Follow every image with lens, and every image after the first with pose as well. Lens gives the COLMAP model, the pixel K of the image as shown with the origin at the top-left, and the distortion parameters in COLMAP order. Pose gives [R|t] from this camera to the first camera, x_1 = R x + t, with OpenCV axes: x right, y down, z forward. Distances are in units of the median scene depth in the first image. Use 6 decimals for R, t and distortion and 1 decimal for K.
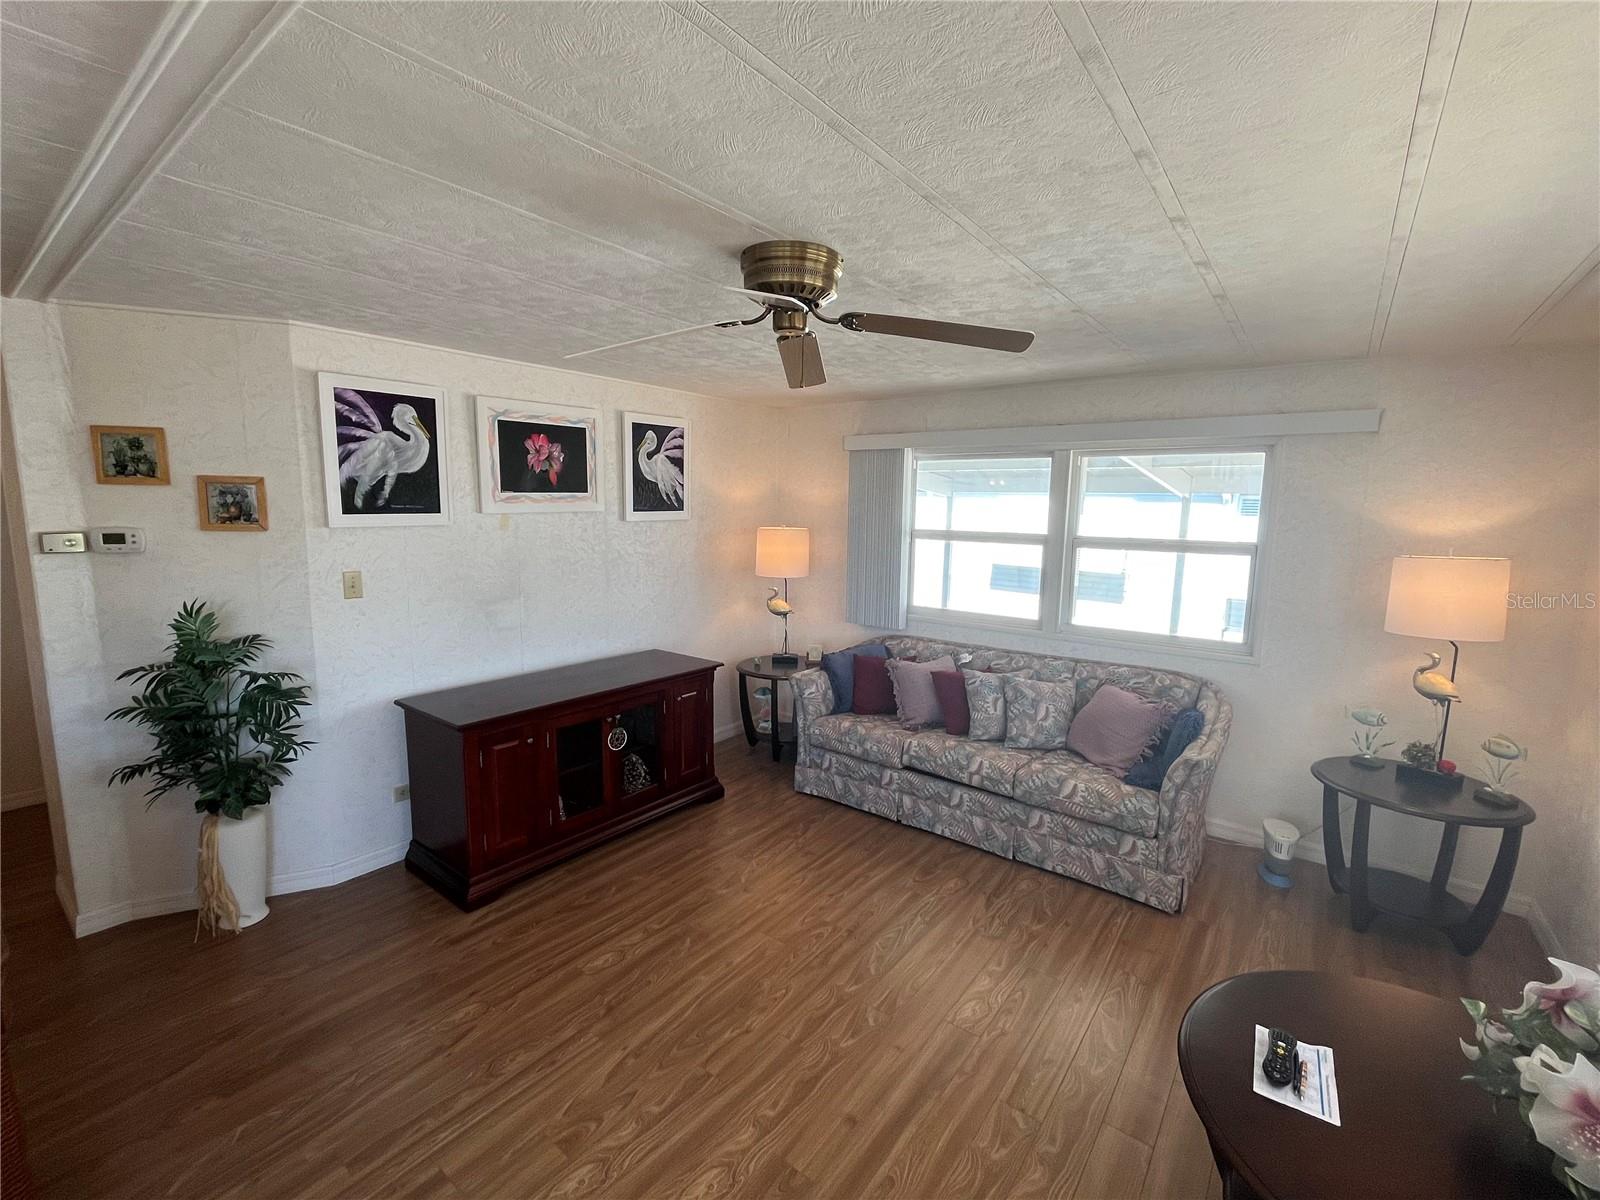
lens RADIAL K [[695.5, 0, 798.3], [0, 695.5, 597.9], [0, 0, 1]] dist [0.000179, 0.000154]
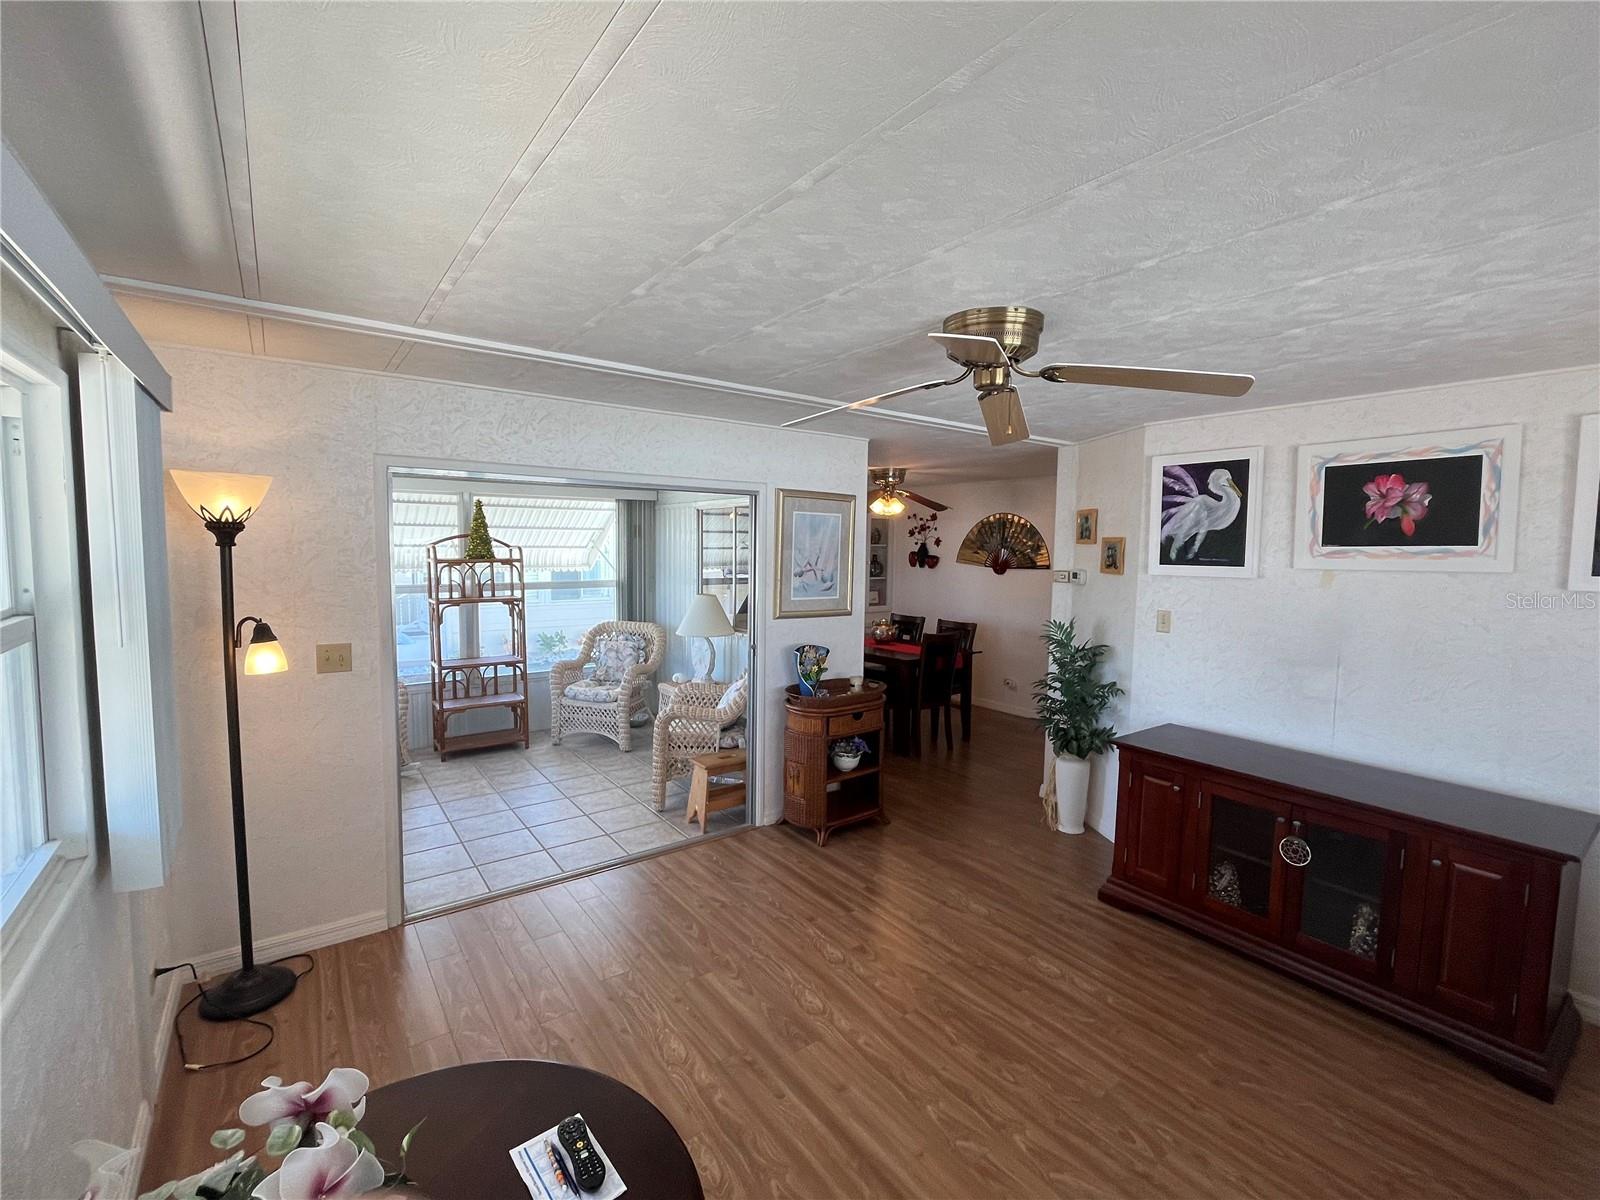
lens RADIAL K [[695.5, 0, 798.3], [0, 695.5, 597.9], [0, 0, 1]] dist [0.000179, 0.000154]
pose [[-0.270615, 0.057076, -0.960994, 0.715655], [-0.148855, 0.983755, 0.100345, -0.086516], [0.951110, 0.170204, -0.257722, 0.685371]]
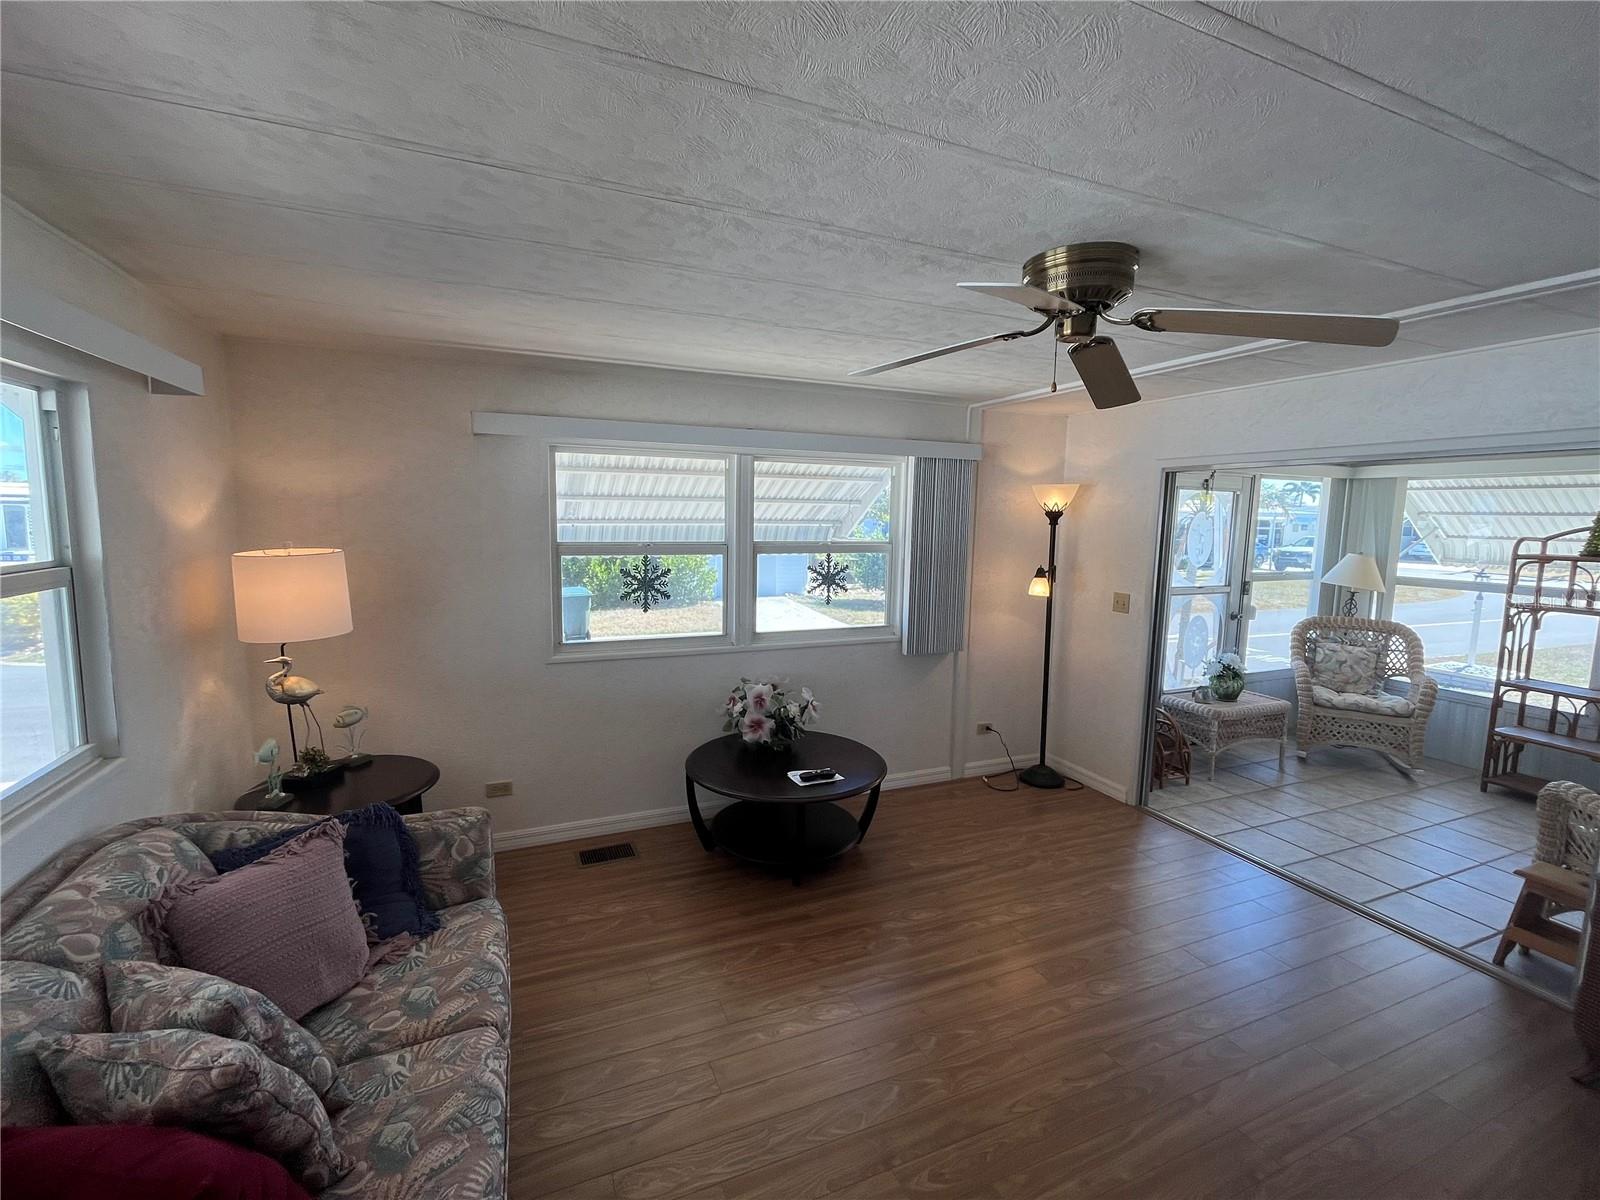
lens RADIAL K [[695.5, 0, 798.3], [0, 695.5, 597.9], [0, 0, 1]] dist [0.000179, 0.000154]
pose [[-0.874443, -0.087777, 0.477121, -0.108768], [0.033599, 0.970176, 0.240063, -0.182563], [-0.483963, 0.225952, -0.845414, 1.339291]]
